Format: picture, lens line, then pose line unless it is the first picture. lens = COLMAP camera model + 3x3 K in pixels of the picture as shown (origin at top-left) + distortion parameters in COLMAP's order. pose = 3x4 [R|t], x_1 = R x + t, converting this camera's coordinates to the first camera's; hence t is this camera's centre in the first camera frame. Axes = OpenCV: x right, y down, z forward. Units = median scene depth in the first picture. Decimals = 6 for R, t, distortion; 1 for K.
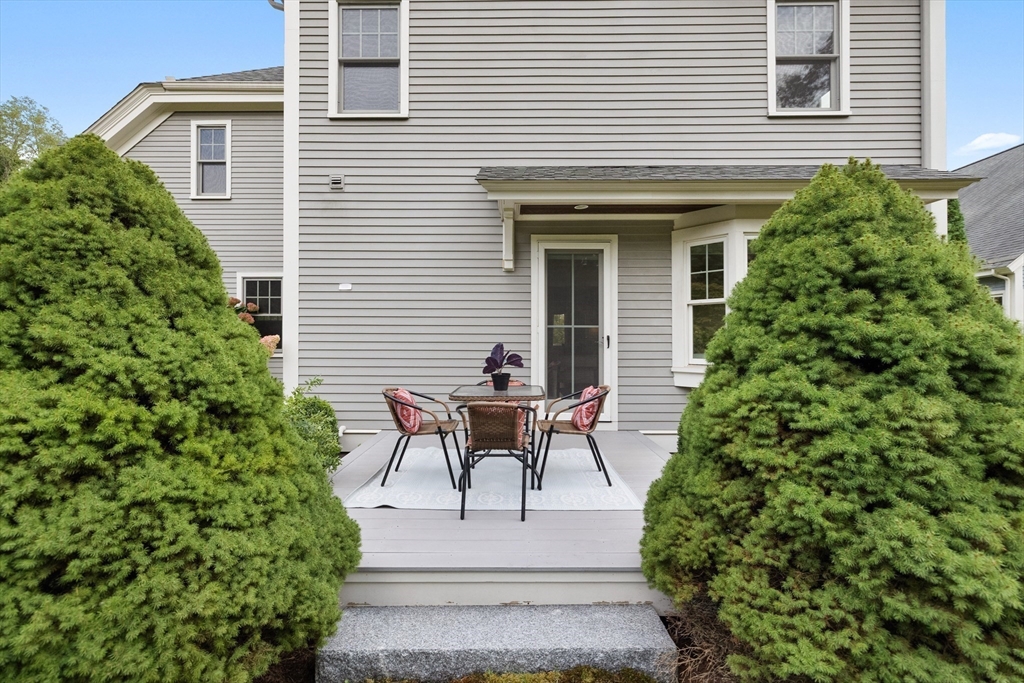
lens RADIAL K [[444.3, 0, 513.8], [0, 444.3, 336.8], [0, 0, 1]] dist [0.000596, 0.000057]
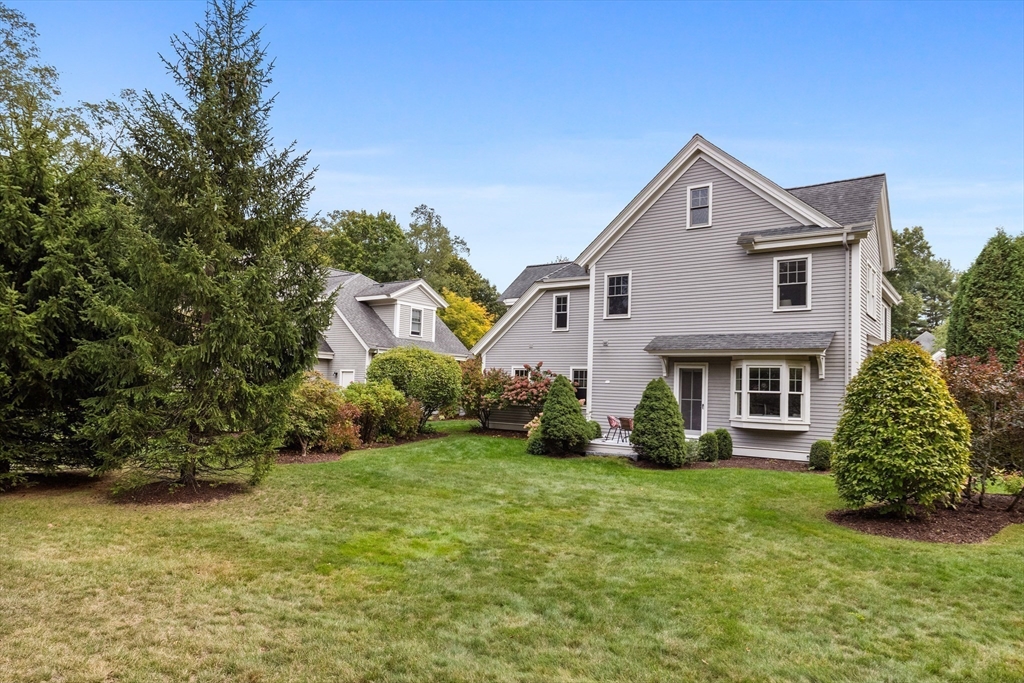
lens RADIAL K [[624.5, 0, 509.5], [0, 624.5, 333.5], [0, 0, 1]] dist [-0.002878, -0.001614]
pose [[0.807281, -0.025544, -0.589615, 1.378568], [-0.035367, 0.995173, -0.091538, -0.037061], [0.589107, 0.094750, 0.802481, -2.411226]]
